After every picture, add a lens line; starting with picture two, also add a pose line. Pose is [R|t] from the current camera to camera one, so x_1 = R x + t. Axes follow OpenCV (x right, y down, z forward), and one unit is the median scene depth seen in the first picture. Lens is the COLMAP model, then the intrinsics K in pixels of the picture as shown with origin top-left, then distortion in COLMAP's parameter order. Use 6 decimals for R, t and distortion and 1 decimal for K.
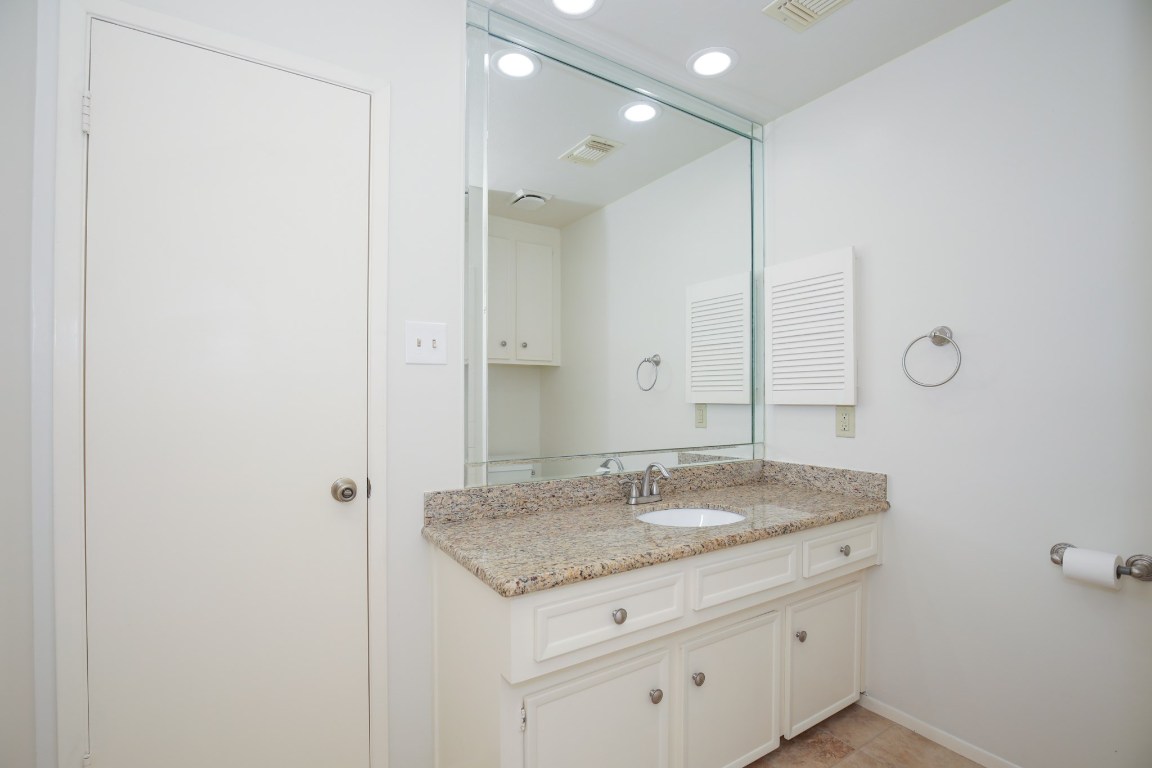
lens RADIAL K [[528.0, 0, 579.9], [0, 528.0, 391.5], [0, 0, 1]] dist [-0.023581, 0.000820]
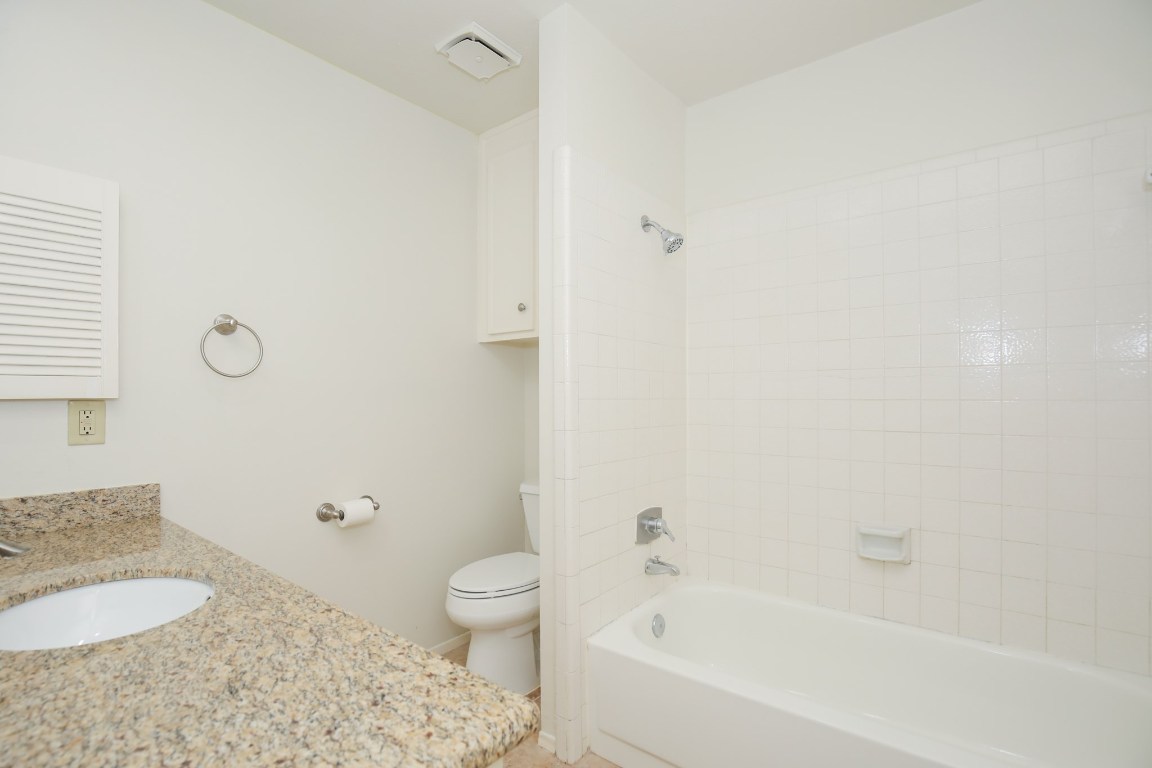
lens RADIAL K [[528.0, 0, 579.9], [0, 528.0, 391.5], [0, 0, 1]] dist [-0.023581, 0.000820]
pose [[-0.321365, 0.009503, 0.946908, -0.366538], [-0.002621, 0.999937, -0.010924, 0.022989], [-0.946952, -0.005992, -0.321320, 0.611745]]
